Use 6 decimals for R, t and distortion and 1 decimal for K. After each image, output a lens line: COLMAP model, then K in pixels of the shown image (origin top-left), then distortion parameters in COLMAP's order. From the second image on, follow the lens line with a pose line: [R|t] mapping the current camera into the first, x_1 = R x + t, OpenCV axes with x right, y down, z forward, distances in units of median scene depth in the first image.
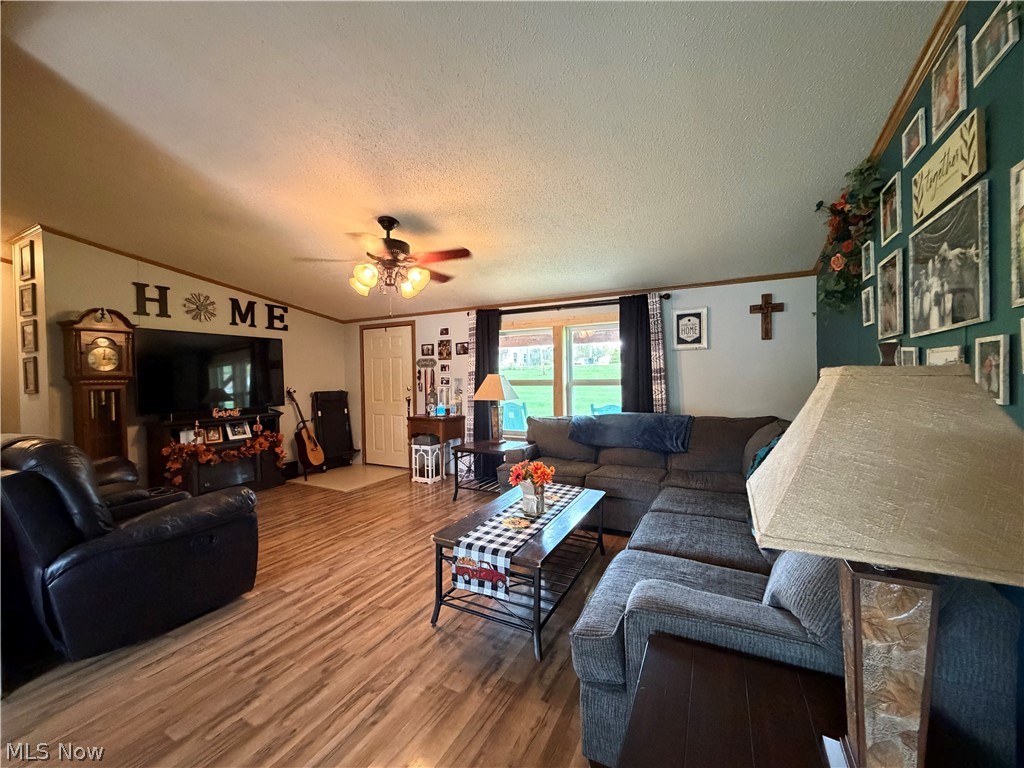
lens RADIAL K [[409.6, 0, 506.3], [0, 409.6, 383.7], [0, 0, 1]] dist [-0.003788, 0.001298]
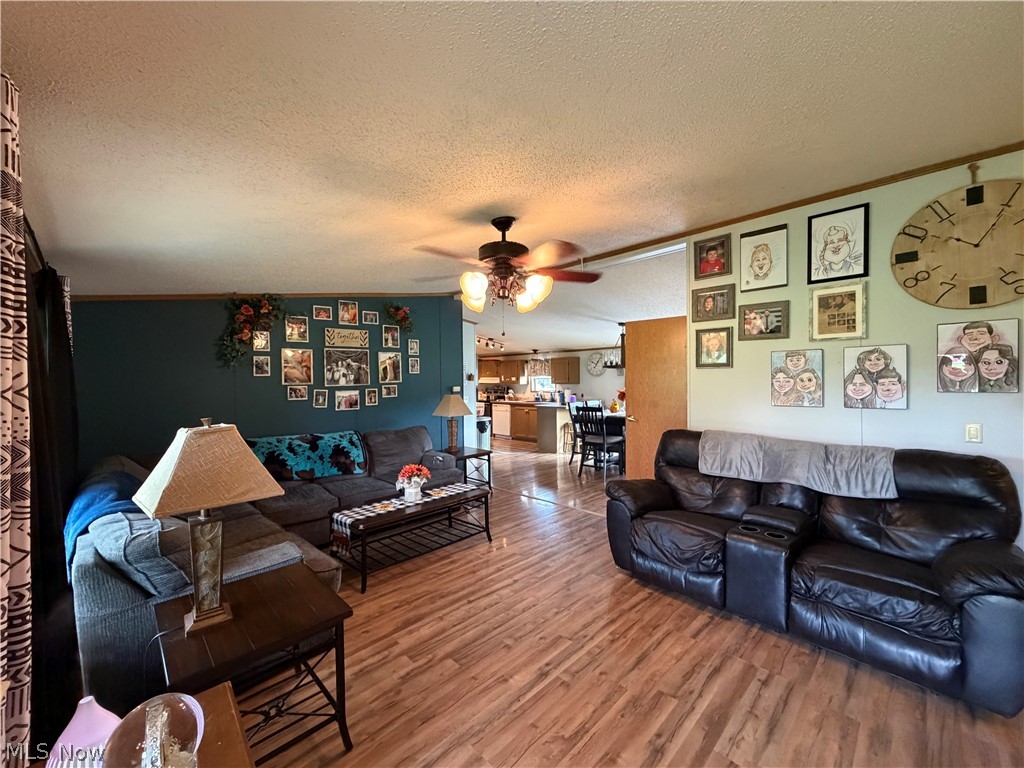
lens RADIAL K [[409.6, 0, 509.5], [0, 409.6, 384.1], [0, 0, 1]] dist [-0.003788, 0.001298]
pose [[-0.955105, 0.021719, 0.295469, -0.310865], [0.029034, 0.999370, 0.020394, -0.047750], [-0.294841, 0.028057, -0.955134, 1.040088]]
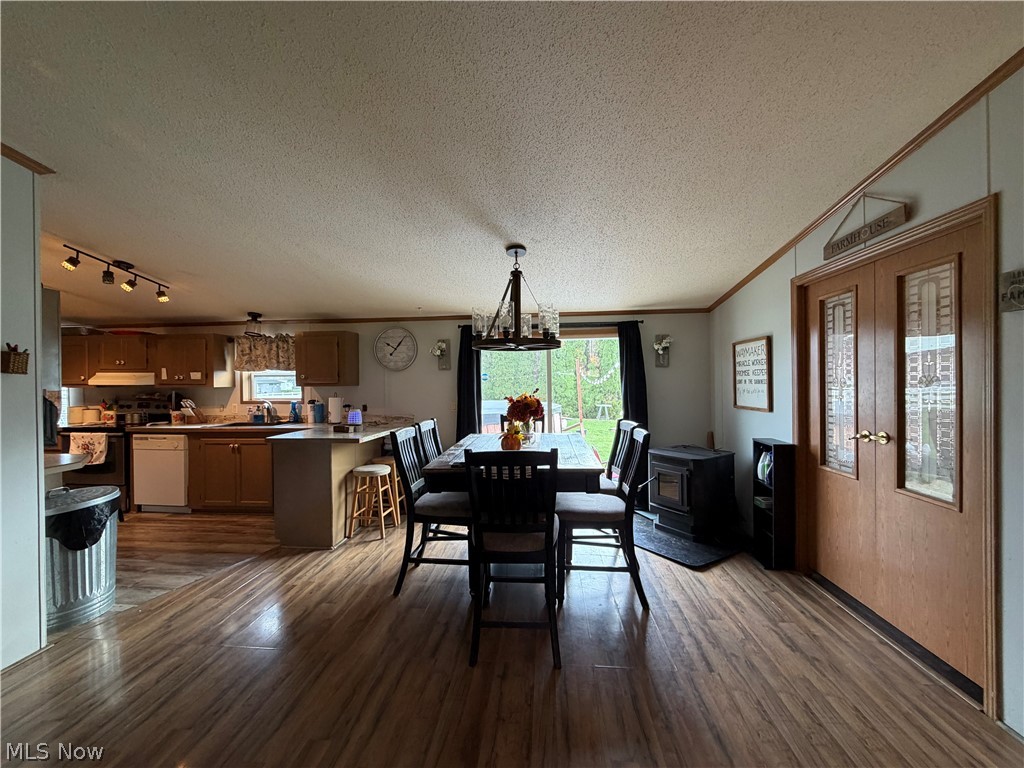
lens RADIAL K [[409.6, 0, 508.5], [0, 409.6, 384.6], [0, 0, 1]] dist [-0.003788, 0.001298]
pose [[-0.925796, 0.026134, -0.377119, -0.039503], [0.017079, 0.999480, 0.027335, -0.025704], [0.377638, 0.018866, -0.925761, 0.224257]]
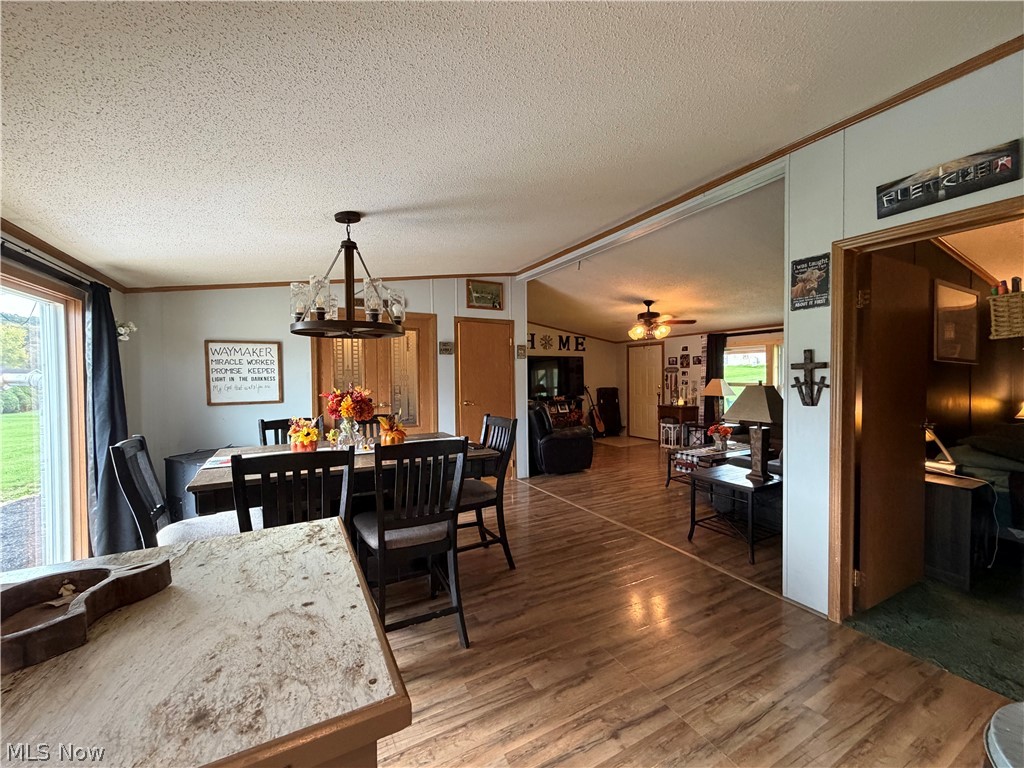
lens RADIAL K [[409.6, 0, 507.9], [0, 409.6, 384.5], [0, 0, 1]] dist [-0.003788, 0.001298]
pose [[0.828405, 0.017166, -0.559866, 0.156555], [-0.012146, 0.999846, 0.012685, -0.010272], [0.559998, -0.003708, 0.828486, -0.609335]]
